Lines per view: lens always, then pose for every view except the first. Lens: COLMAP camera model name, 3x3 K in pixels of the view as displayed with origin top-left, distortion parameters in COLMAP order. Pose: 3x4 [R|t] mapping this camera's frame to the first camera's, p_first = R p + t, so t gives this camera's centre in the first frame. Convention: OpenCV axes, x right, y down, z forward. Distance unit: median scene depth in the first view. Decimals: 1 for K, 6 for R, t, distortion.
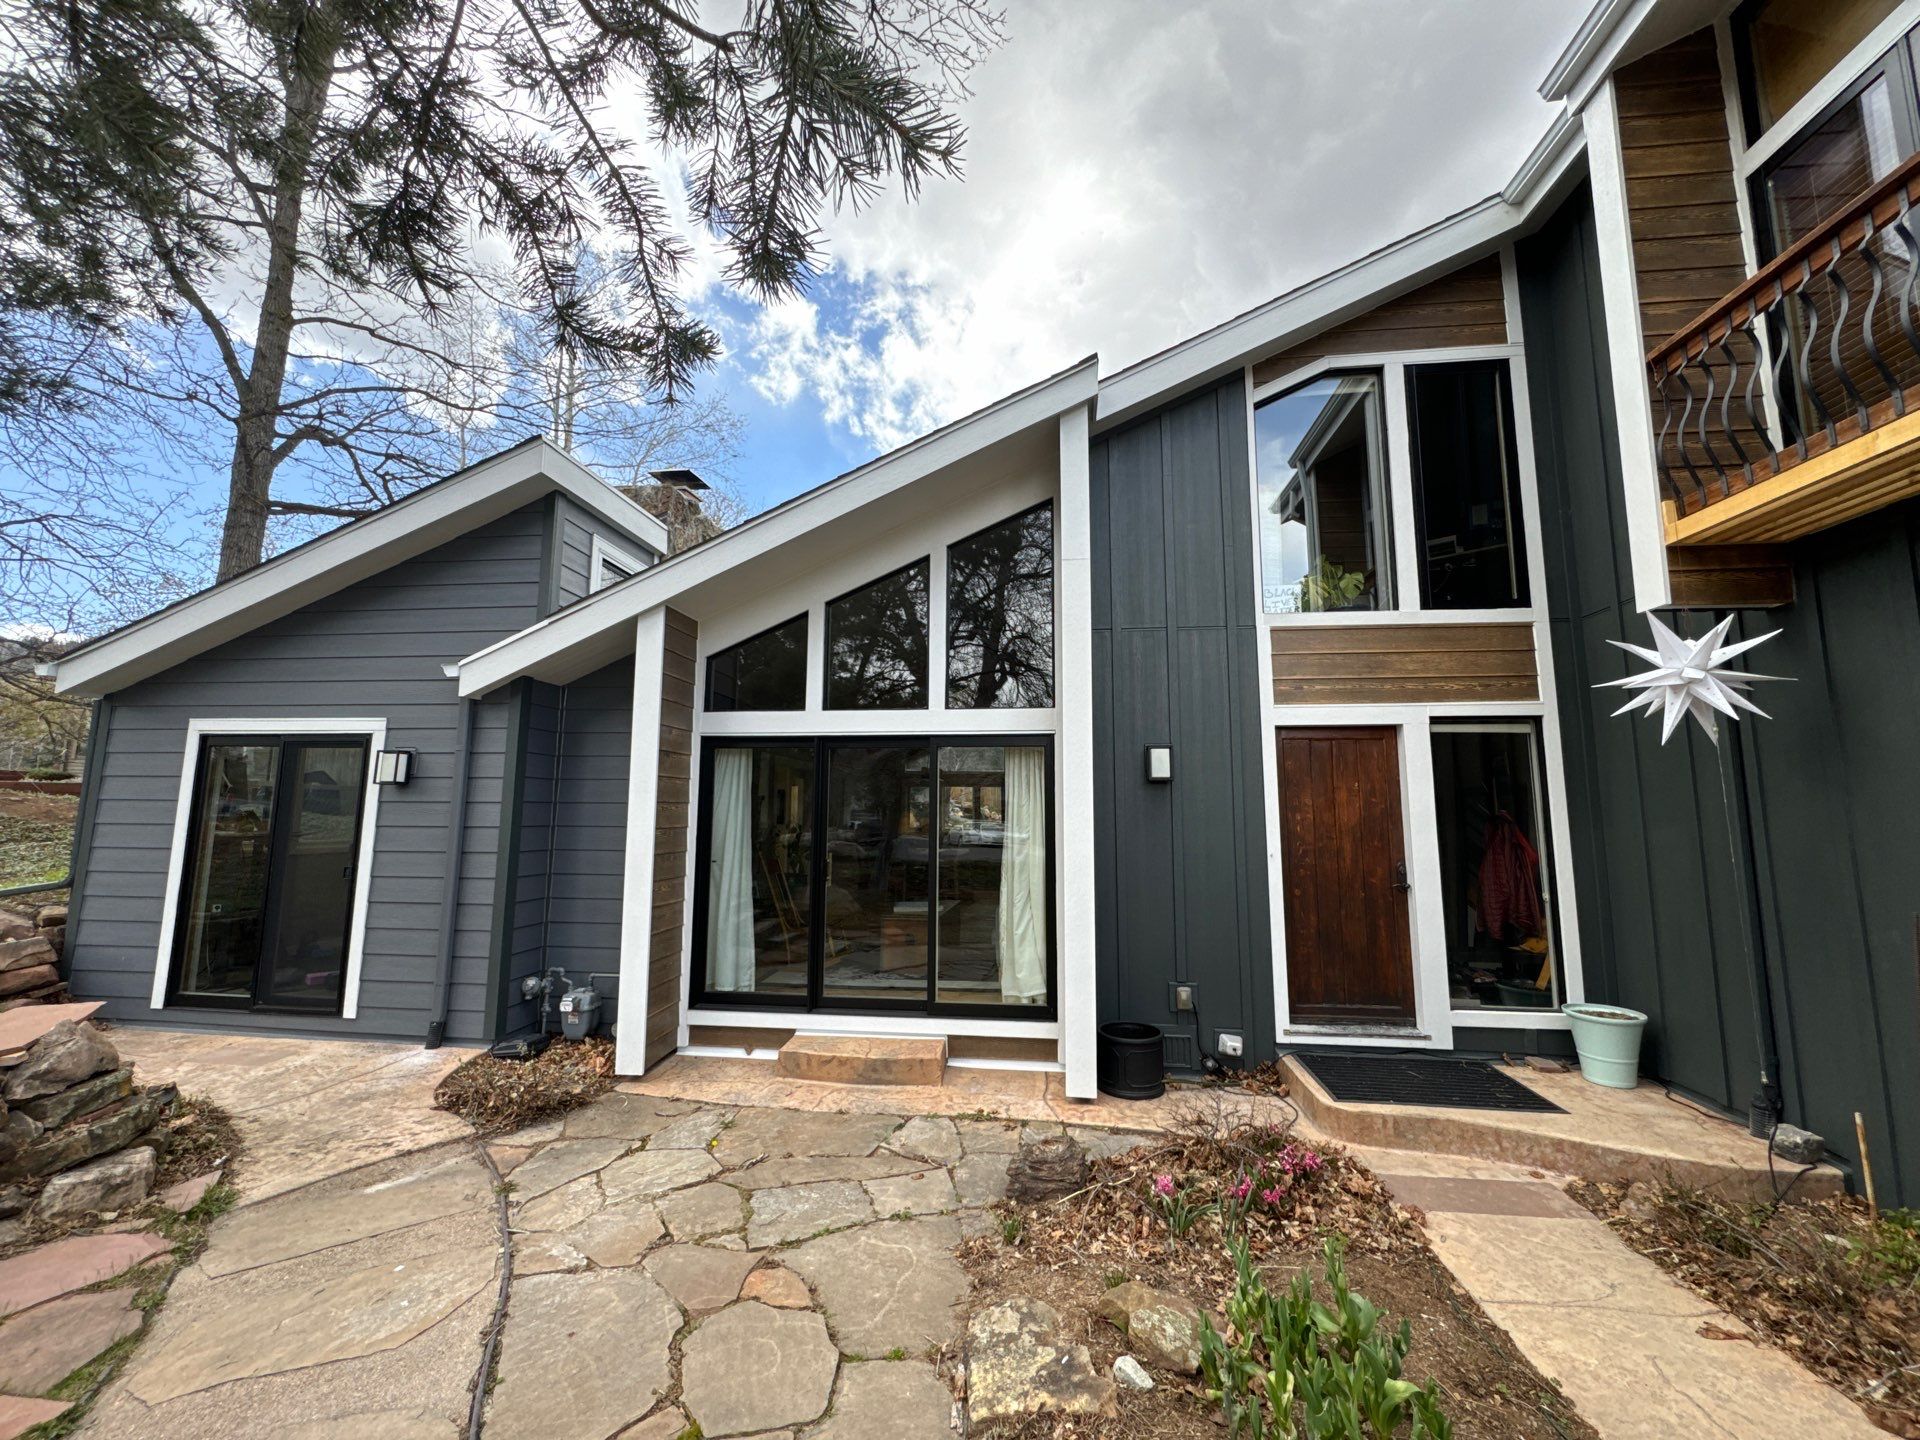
lens RADIAL K [[765.2, 0, 961.7], [0, 765.2, 719.8], [0, 0, 1]] dist [-0.001912, 0.000637]
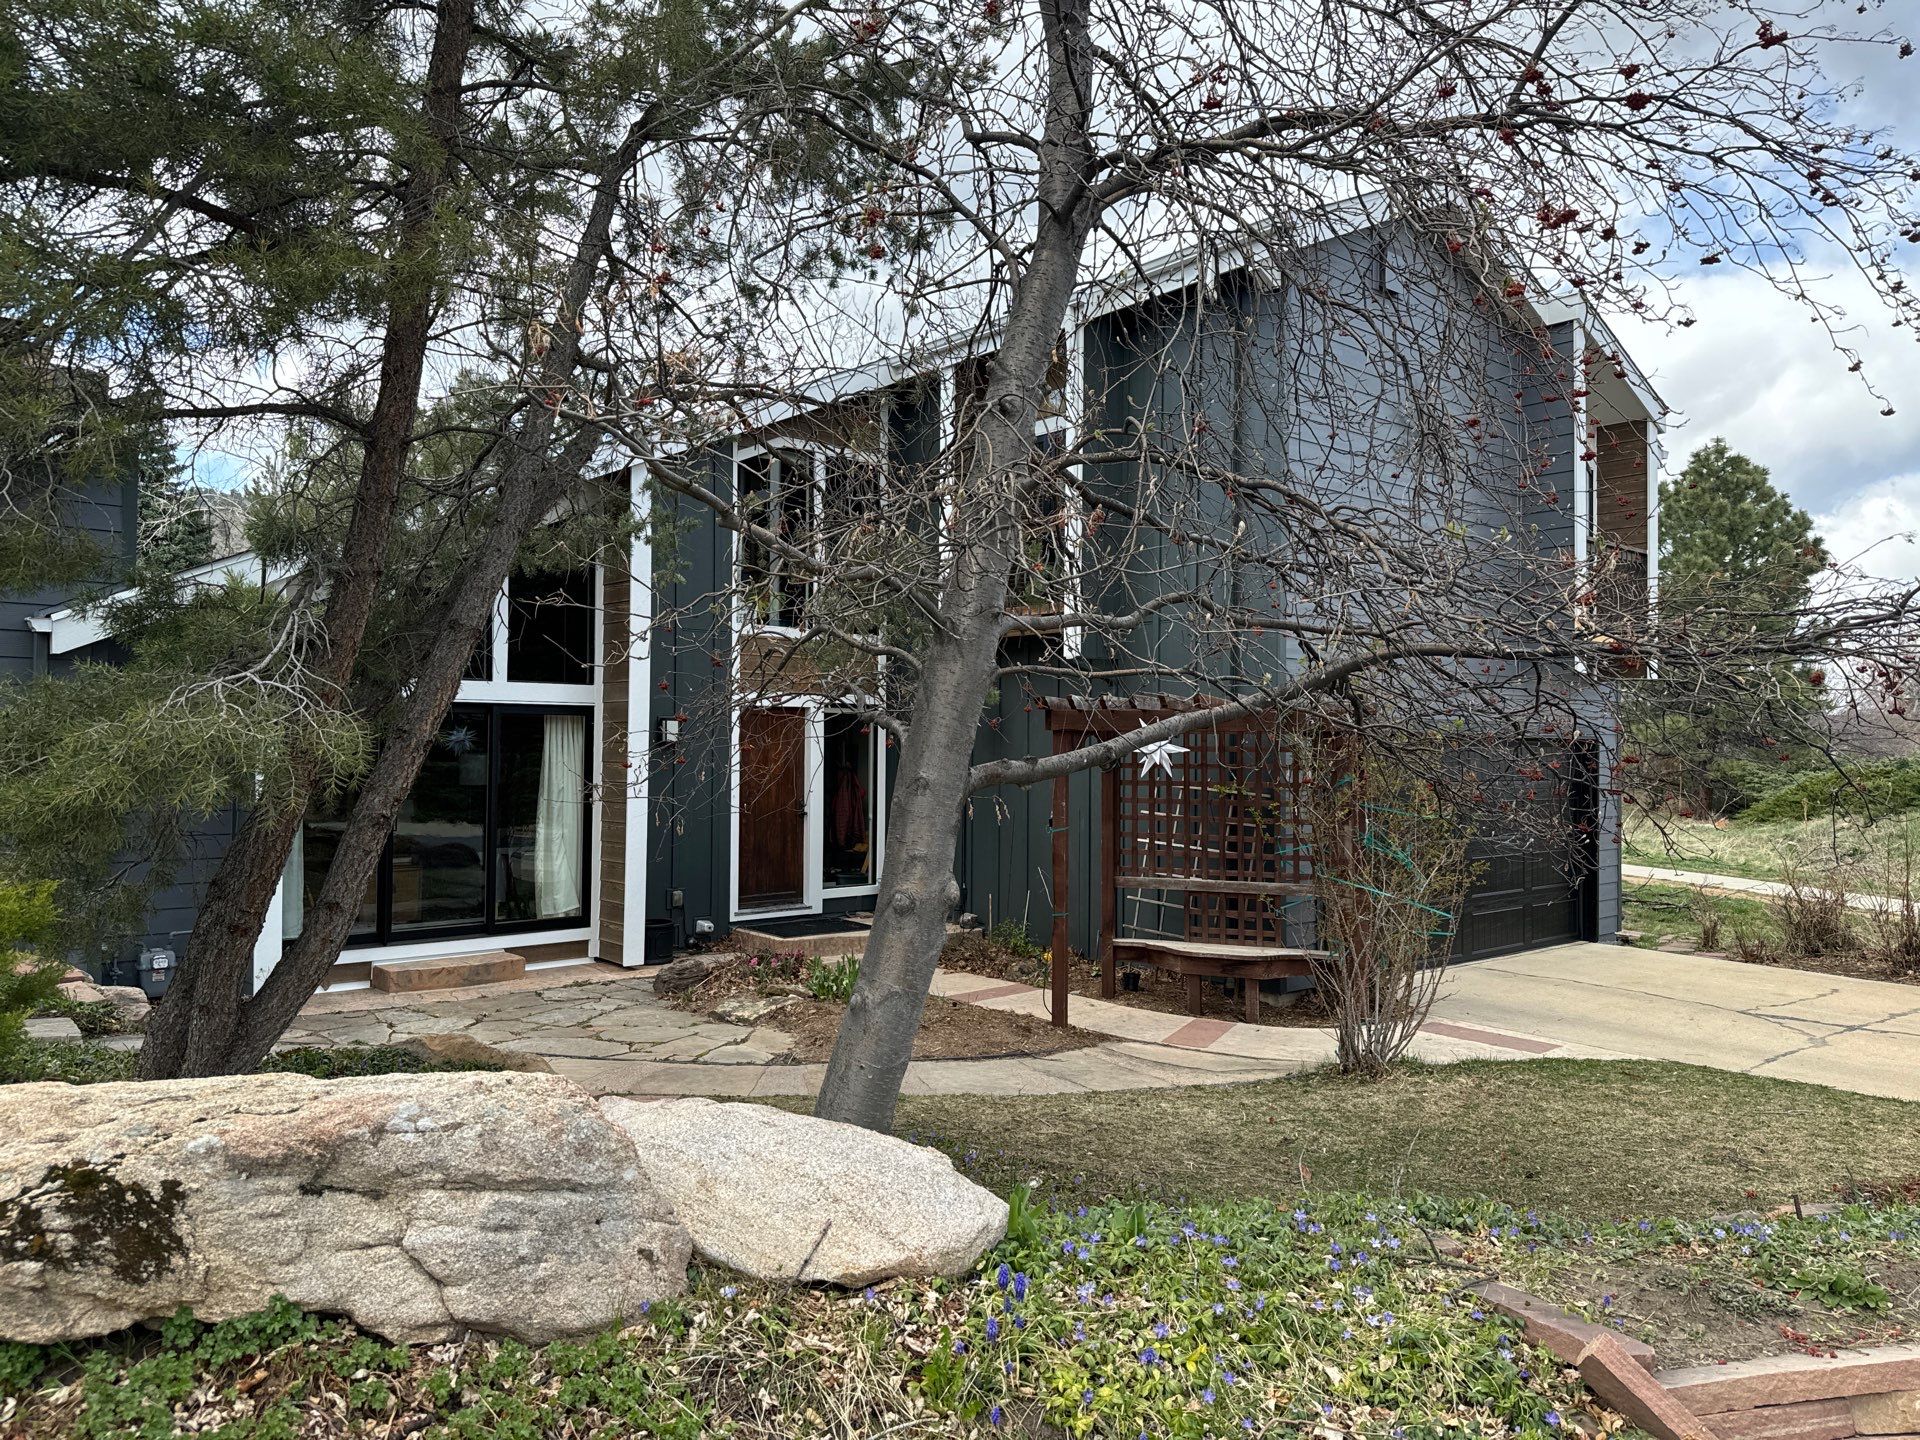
lens RADIAL K [[1298.3, 0, 960.0], [0, 1298.3, 720.0], [0, 0, 1]] dist [0.038783, -0.000329]
pose [[0.668588, 0.015477, 0.743472, -1.181850], [-0.097422, 0.992990, 0.066938, -0.178513], [-0.737224, -0.117184, 0.665409, -0.966239]]
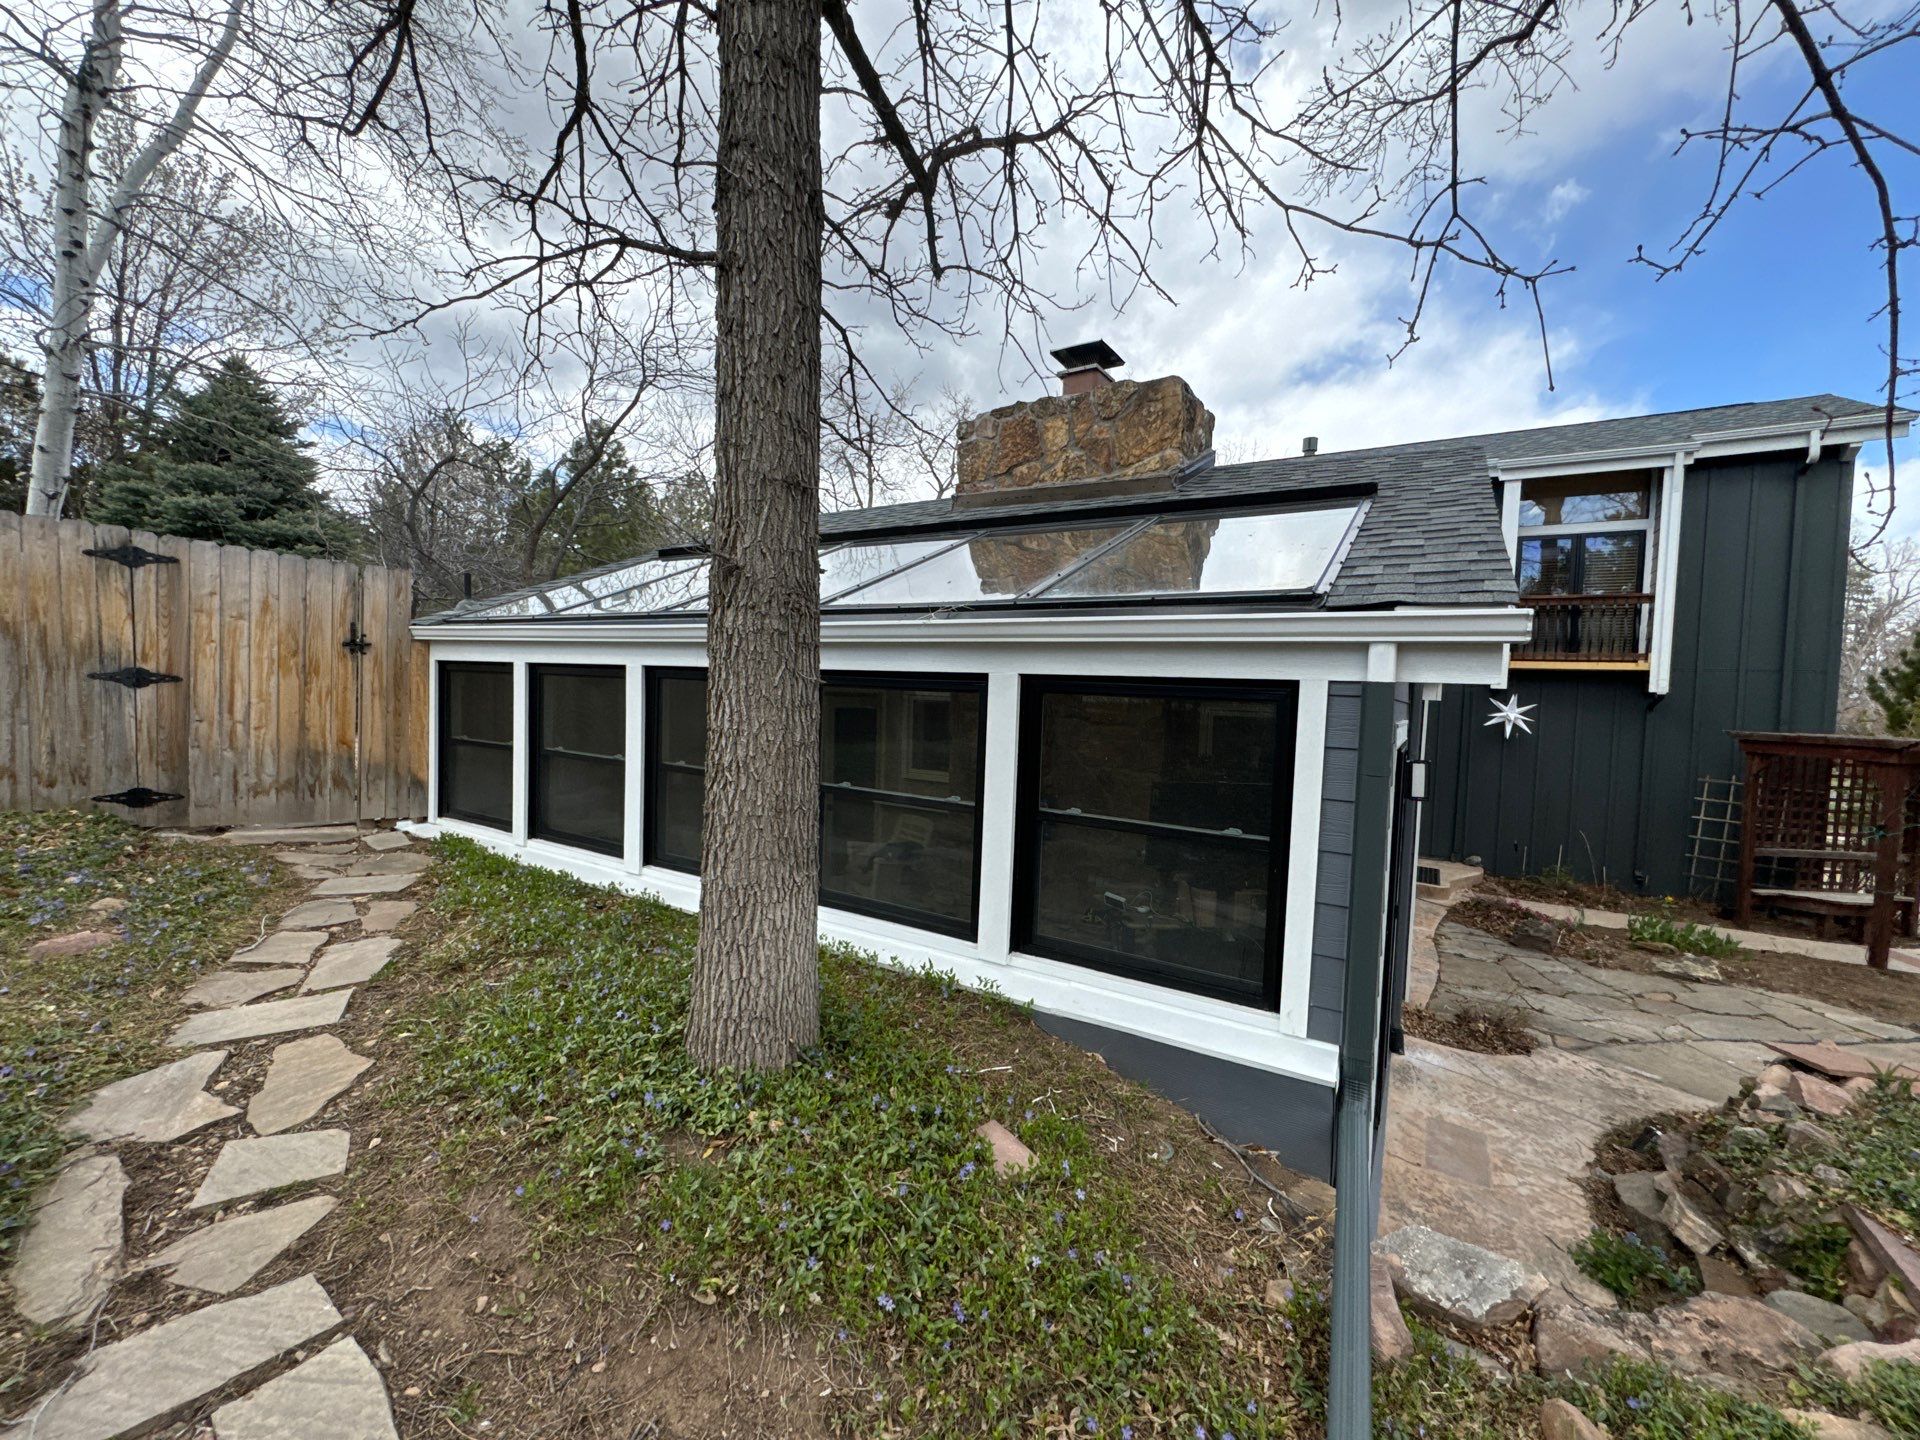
lens RADIAL K [[767.8, 0, 960.0], [0, 767.8, 720.0], [0, 0, 1]] dist [-0.001181, -0.000056]
pose [[0.418644, -0.028597, 0.907700, -1.909454], [-0.147225, 0.984145, 0.098907, -0.014718], [-0.896137, -0.175043, 0.407797, 1.230089]]
